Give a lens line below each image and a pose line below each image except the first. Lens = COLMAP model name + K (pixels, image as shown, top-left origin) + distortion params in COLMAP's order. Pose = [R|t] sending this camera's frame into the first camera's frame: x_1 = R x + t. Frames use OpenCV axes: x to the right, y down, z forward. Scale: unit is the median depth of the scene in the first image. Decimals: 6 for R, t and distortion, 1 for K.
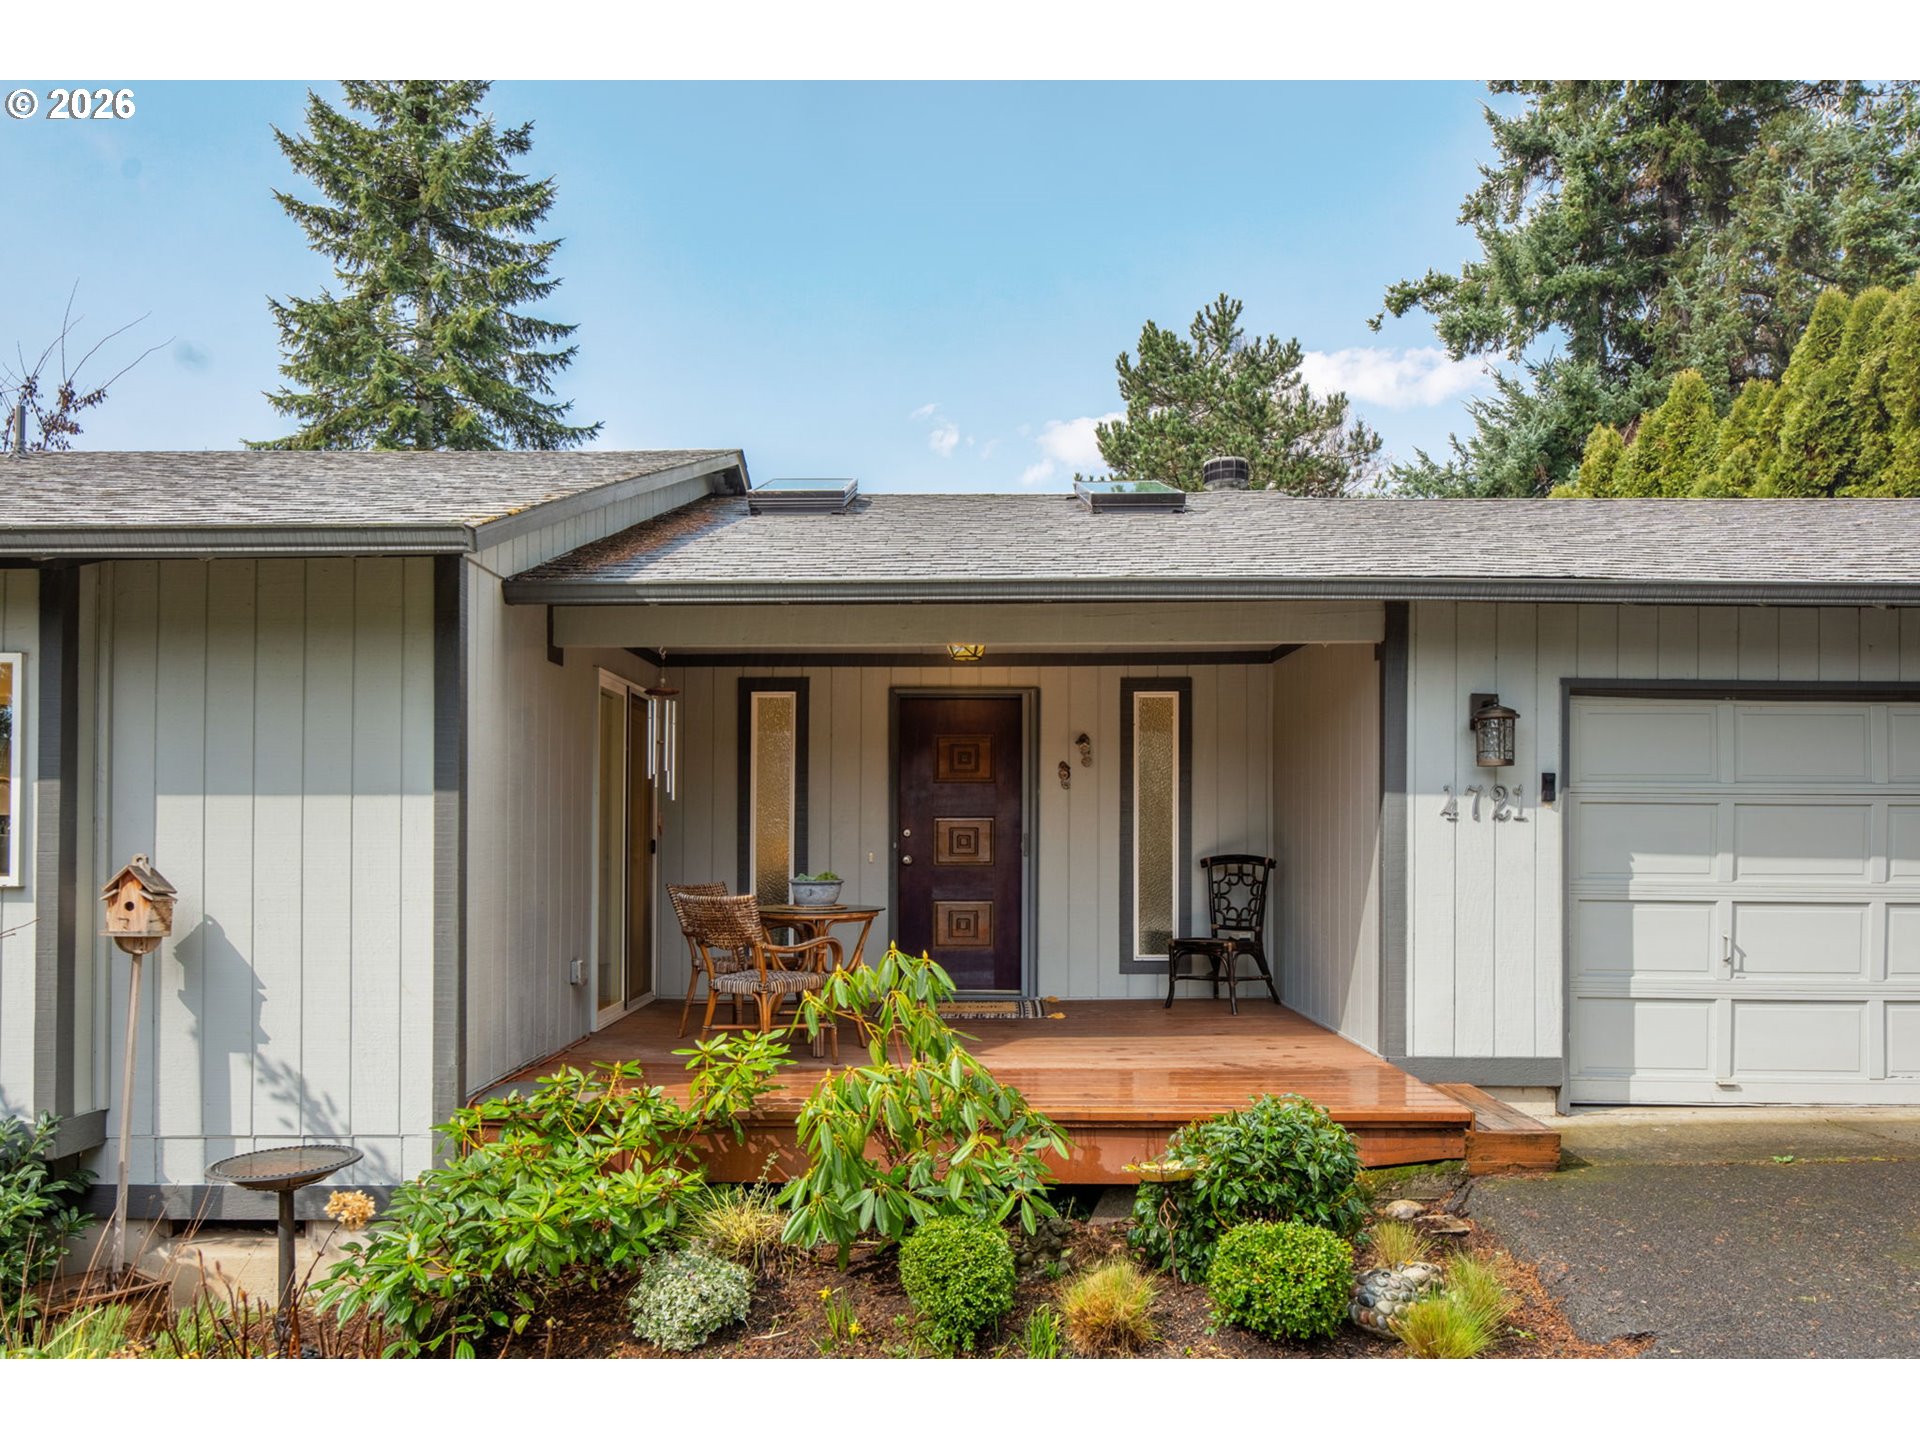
lens RADIAL K [[1363.1, 0, 960.0], [0, 1363.1, 720.0], [0, 0, 1]] dist [-0.000160, 0.003586]
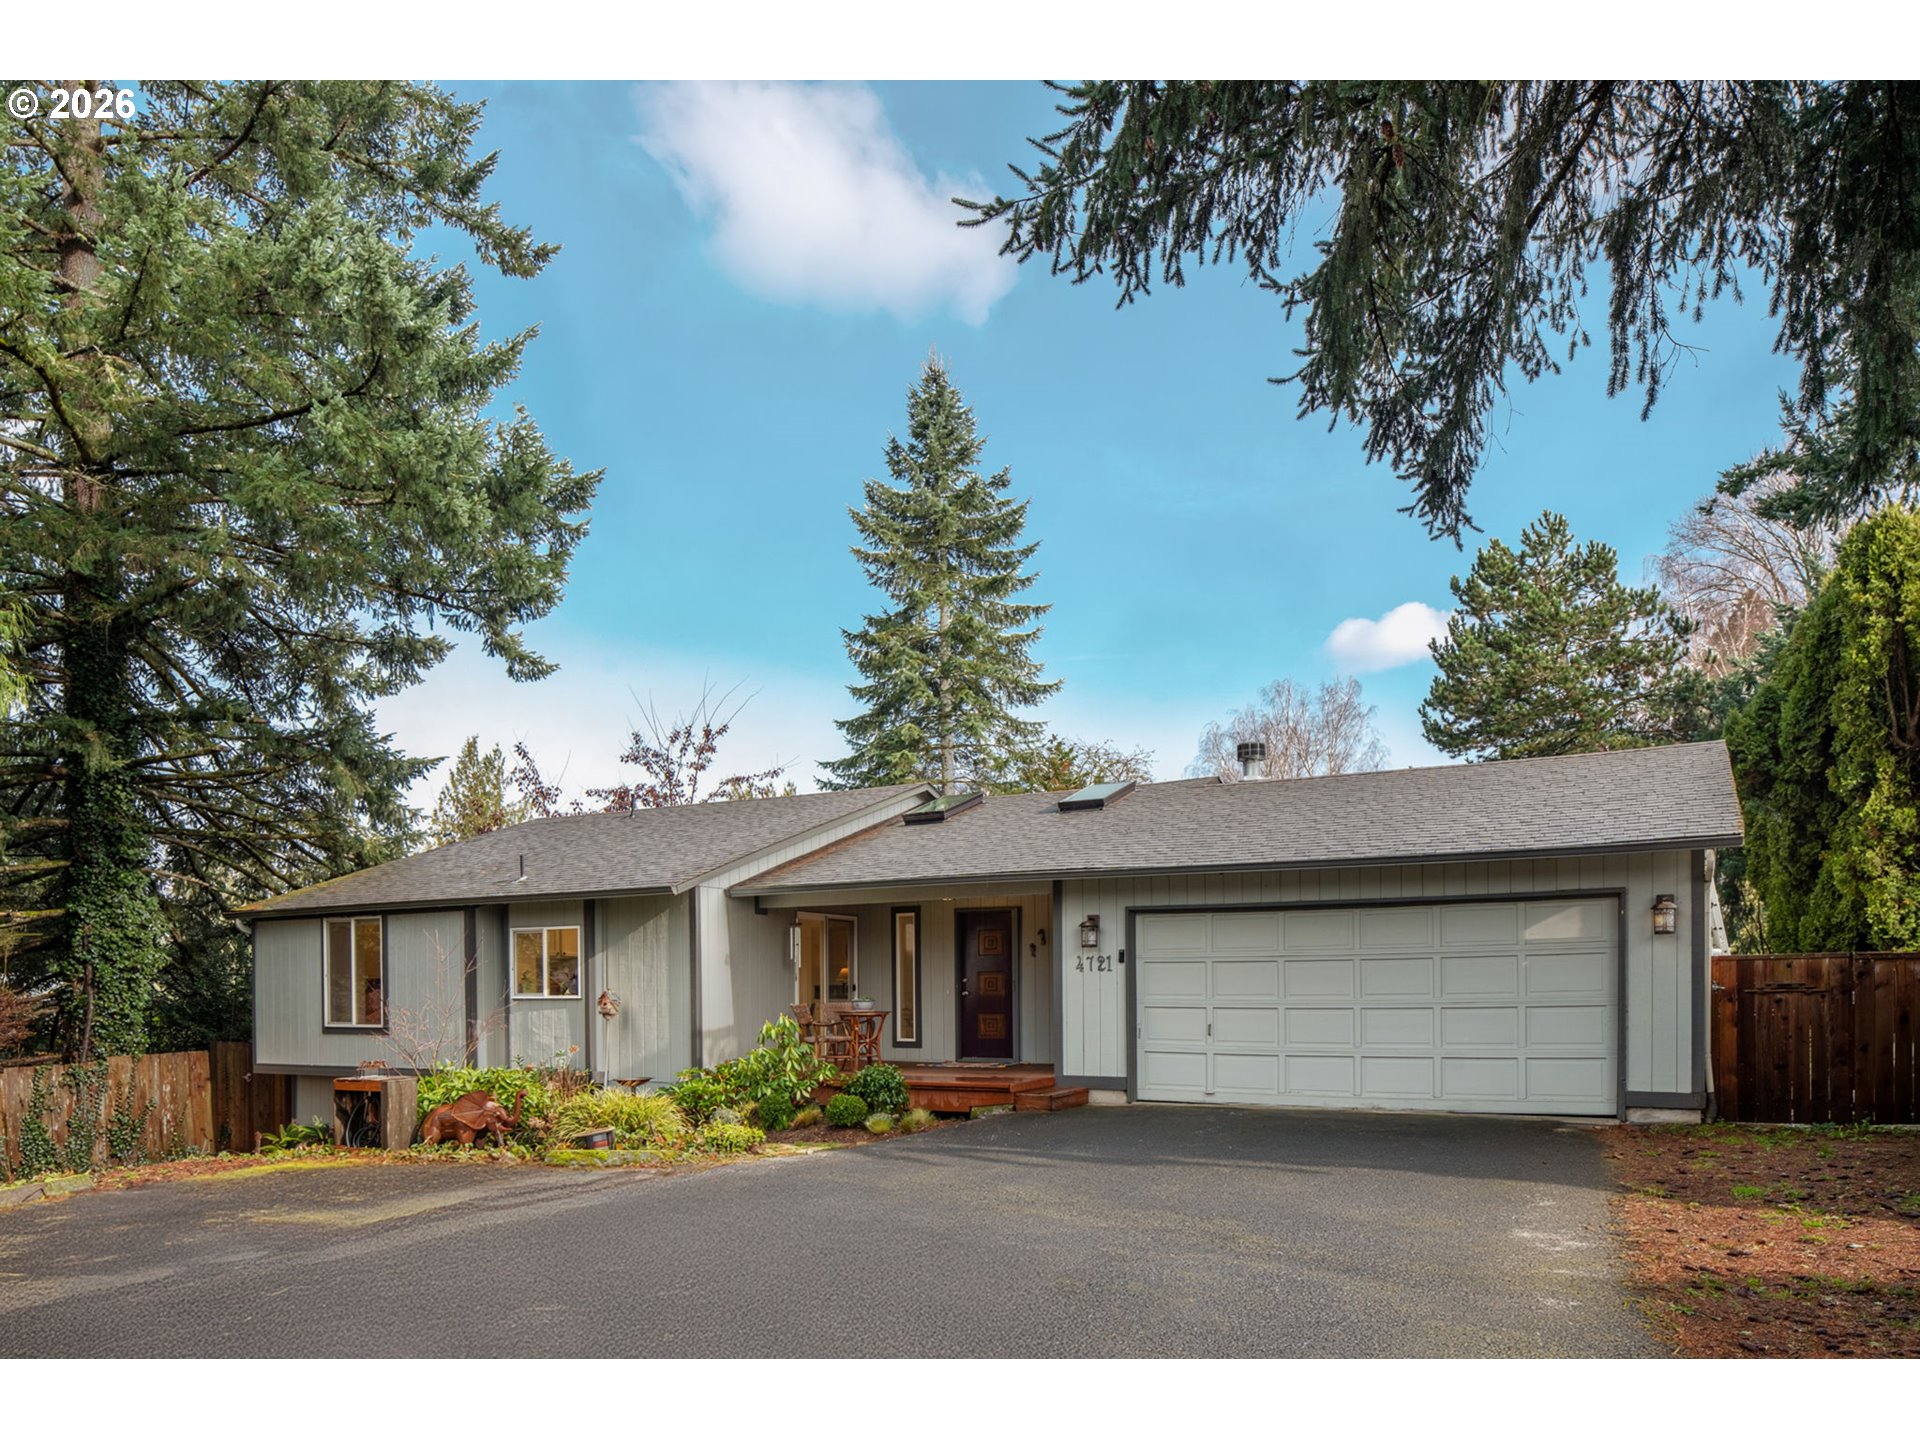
lens RADIAL K [[1551.7, 0, 960.0], [0, 1551.7, 720.0], [0, 0, 1]] dist [-0.182778, 0.001555]
pose [[0.867238, -0.090475, -0.489604, 0.571719], [0.042279, 0.993181, -0.108643, -0.028022], [0.496095, 0.073520, 0.865150, -0.523918]]
